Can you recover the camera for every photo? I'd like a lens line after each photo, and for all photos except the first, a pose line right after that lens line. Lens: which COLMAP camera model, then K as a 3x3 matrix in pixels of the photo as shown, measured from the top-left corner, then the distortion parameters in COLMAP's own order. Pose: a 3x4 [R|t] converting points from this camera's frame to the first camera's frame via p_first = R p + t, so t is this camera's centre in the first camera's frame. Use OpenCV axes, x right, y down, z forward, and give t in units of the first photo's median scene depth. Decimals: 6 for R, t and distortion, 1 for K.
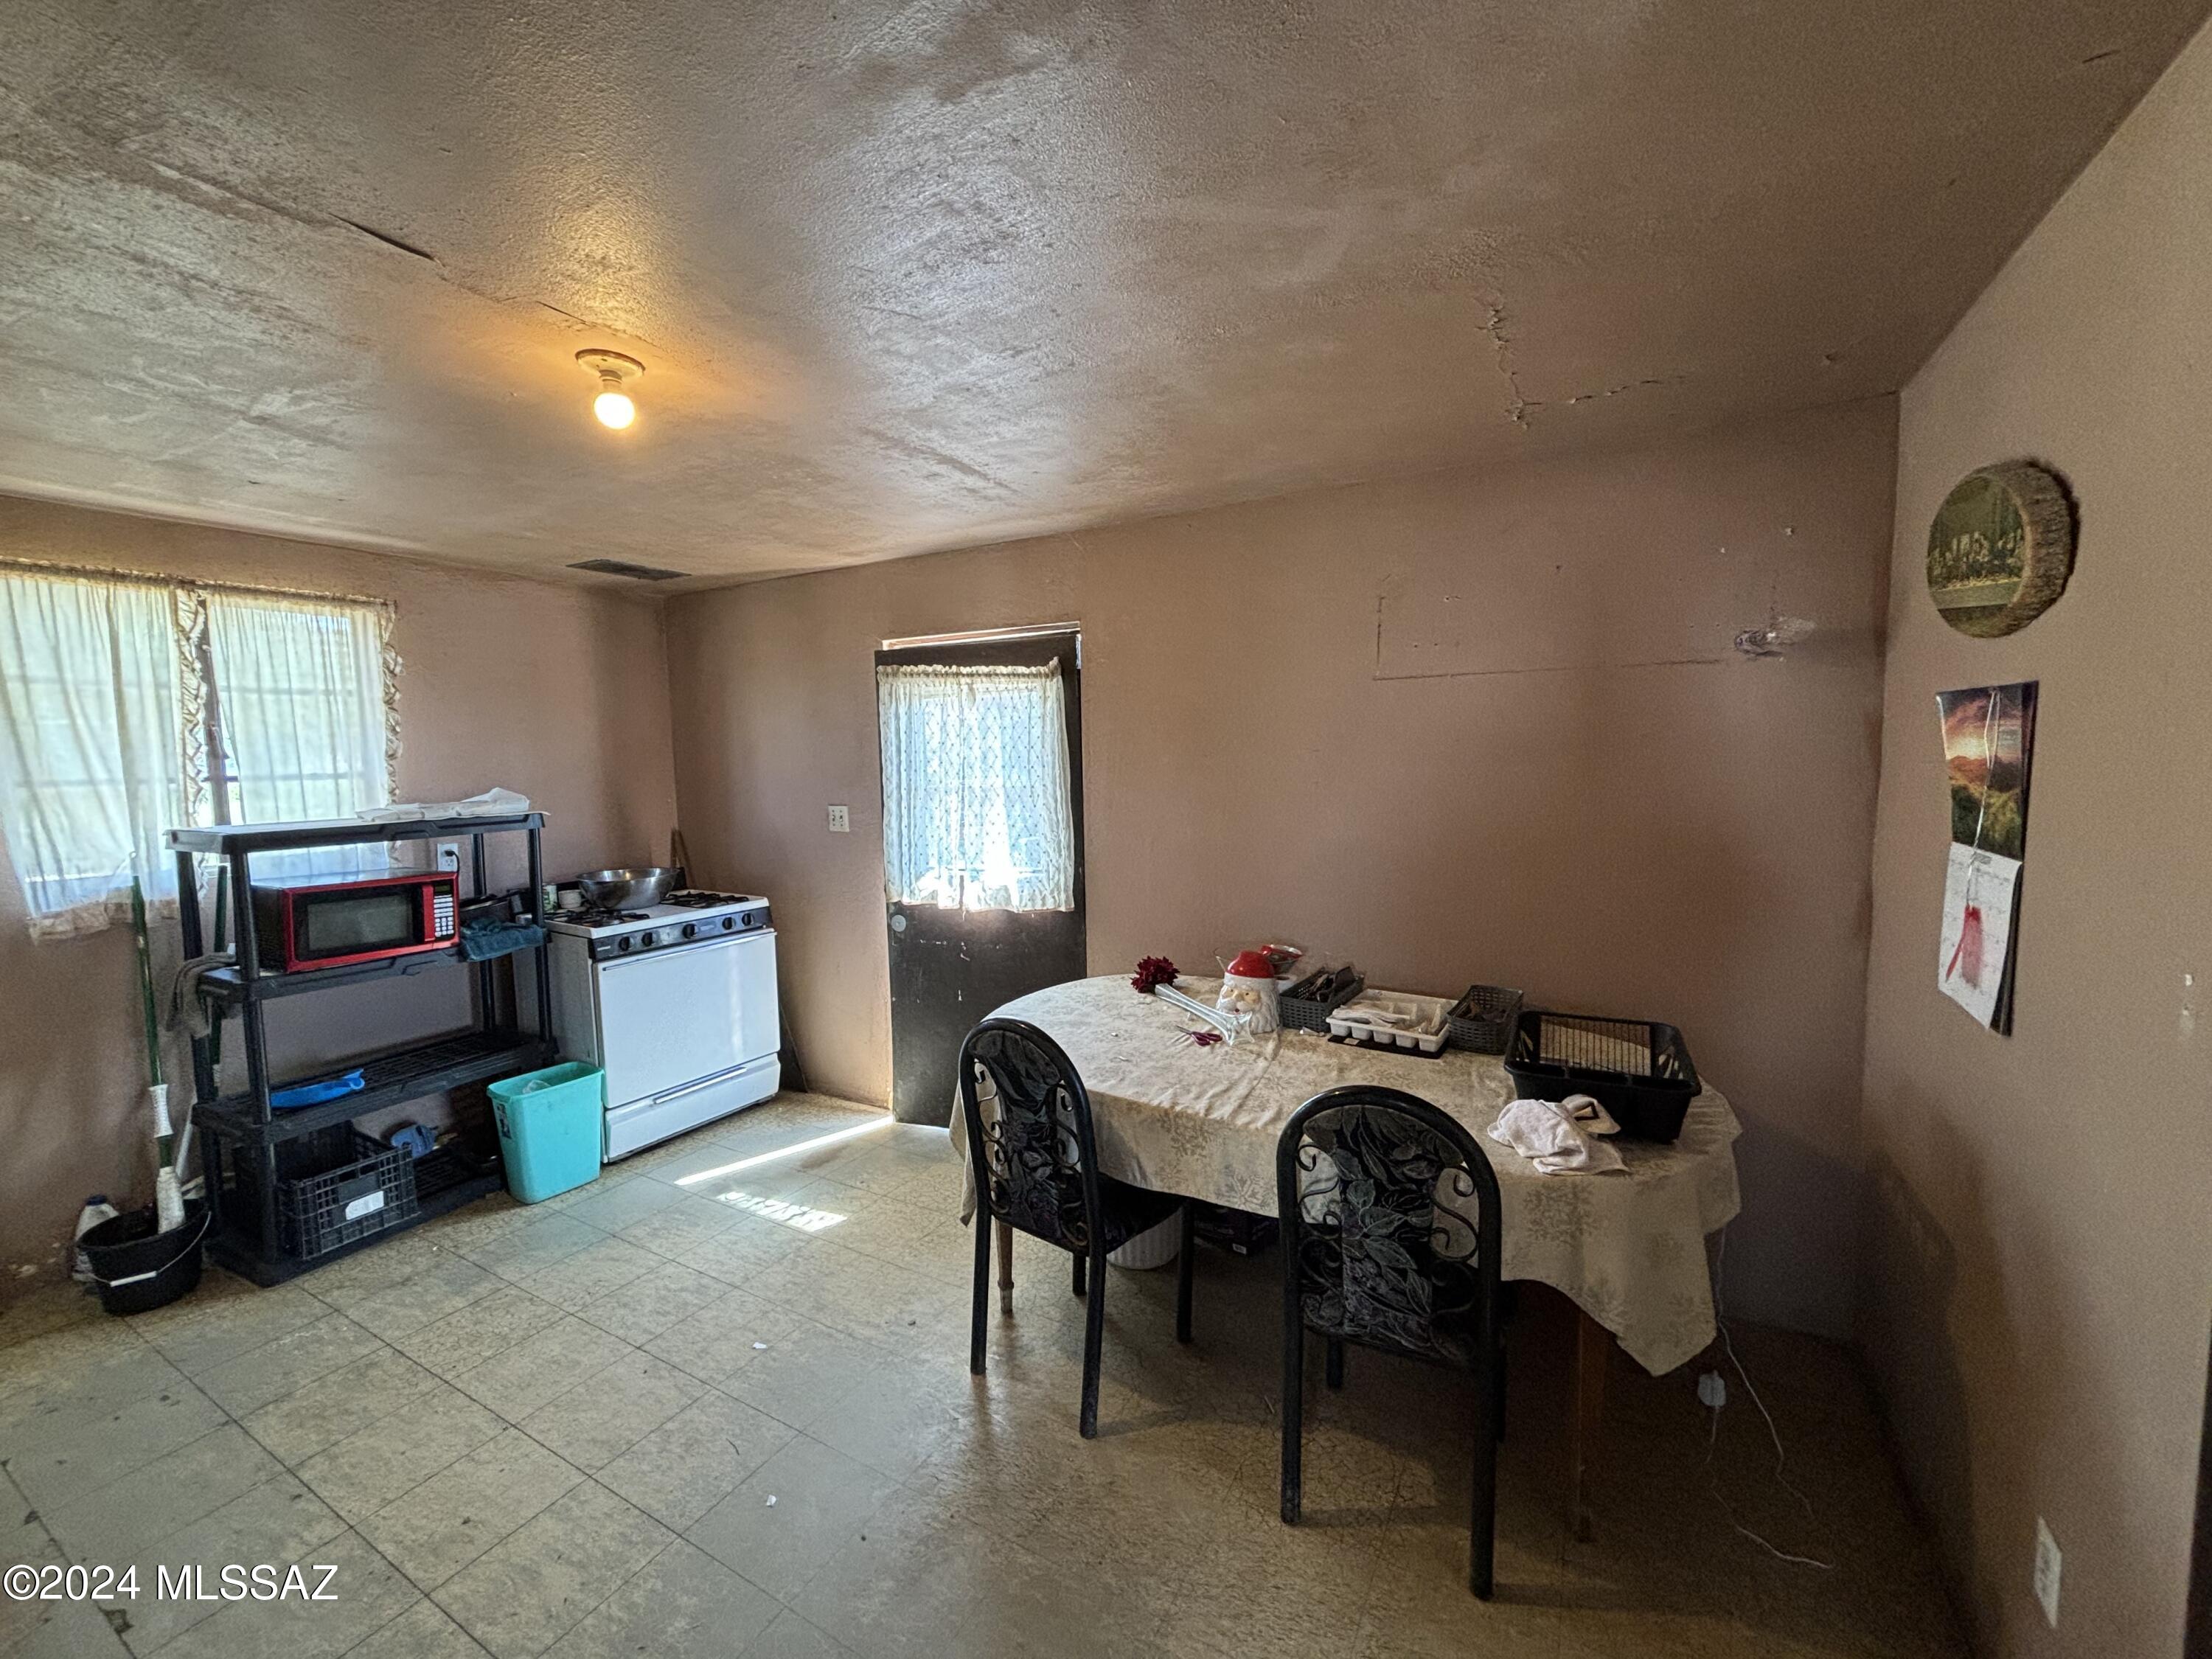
lens RADIAL K [[876.0, 0, 1096.3], [0, 876.0, 828.9], [0, 0, 1]] dist [0.002587, -0.000323]
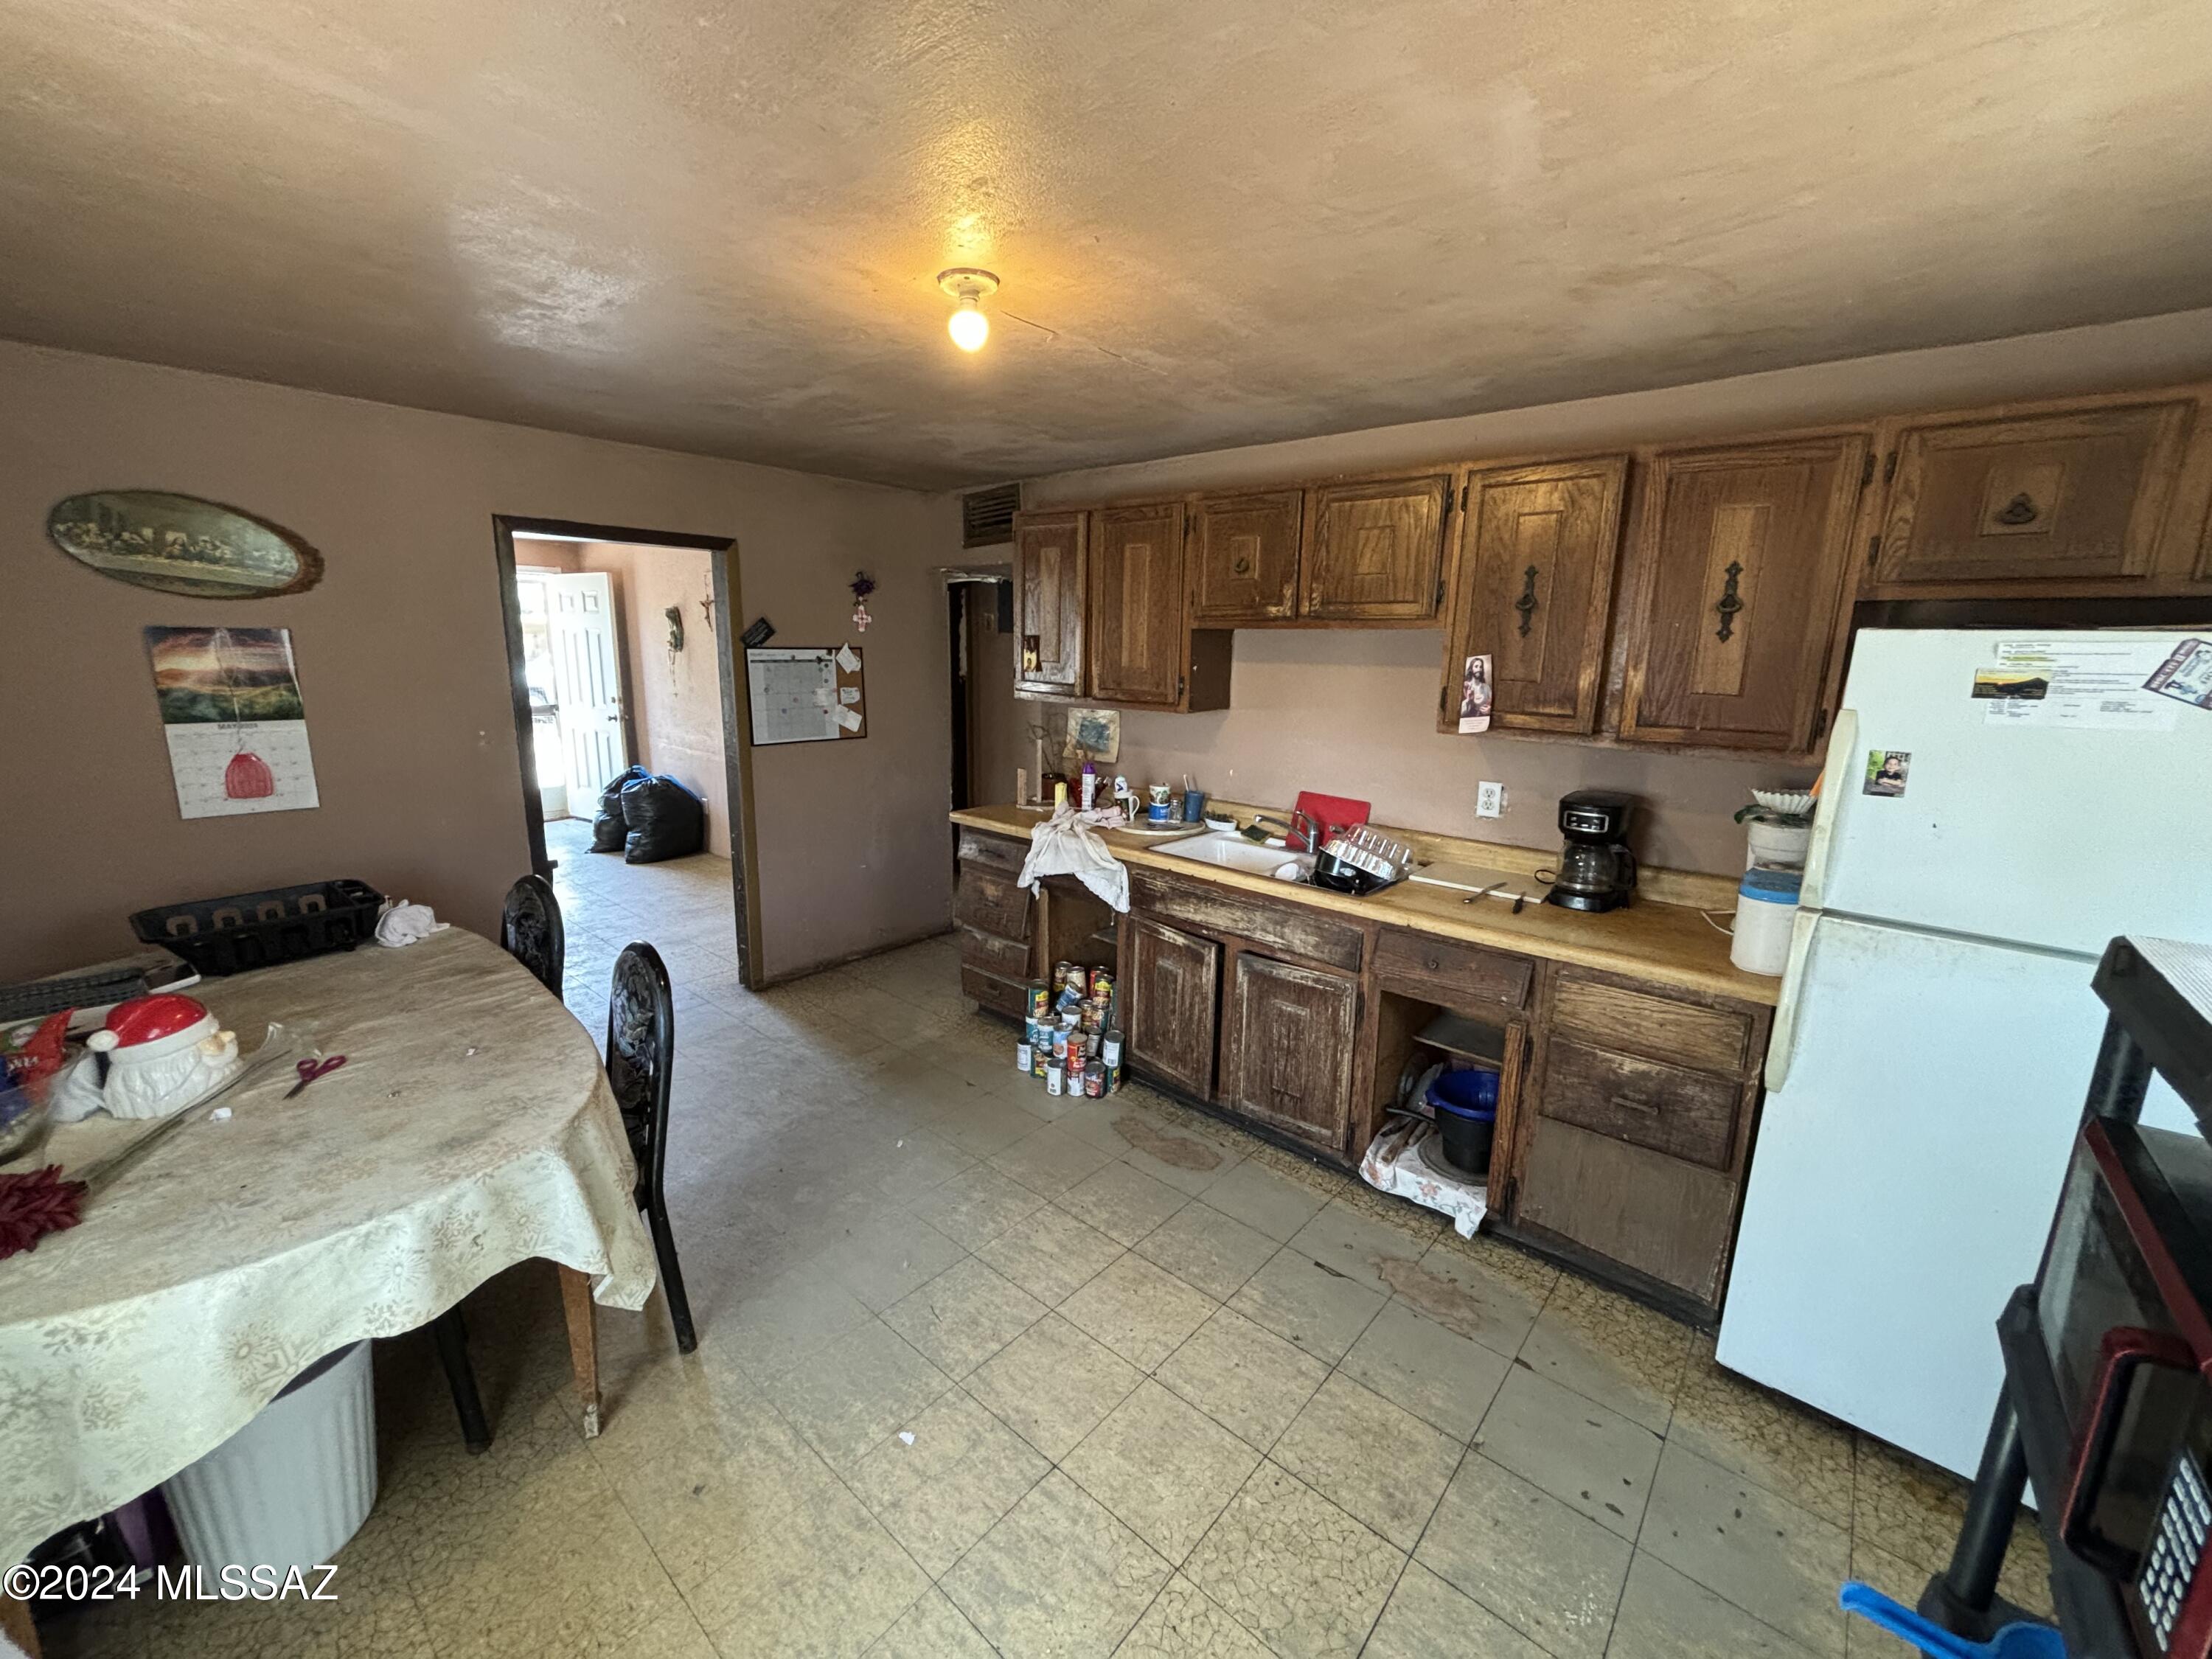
lens RADIAL K [[883.3, 0, 1091.9], [0, 883.3, 827.2], [0, 0, 1]] dist [-0.009243, 0.003967]
pose [[-0.978525, -0.042371, 0.201726, -0.520569], [0.016731, 0.959090, 0.282607, -0.122109], [-0.205448, 0.279913, -0.937785, 1.184200]]
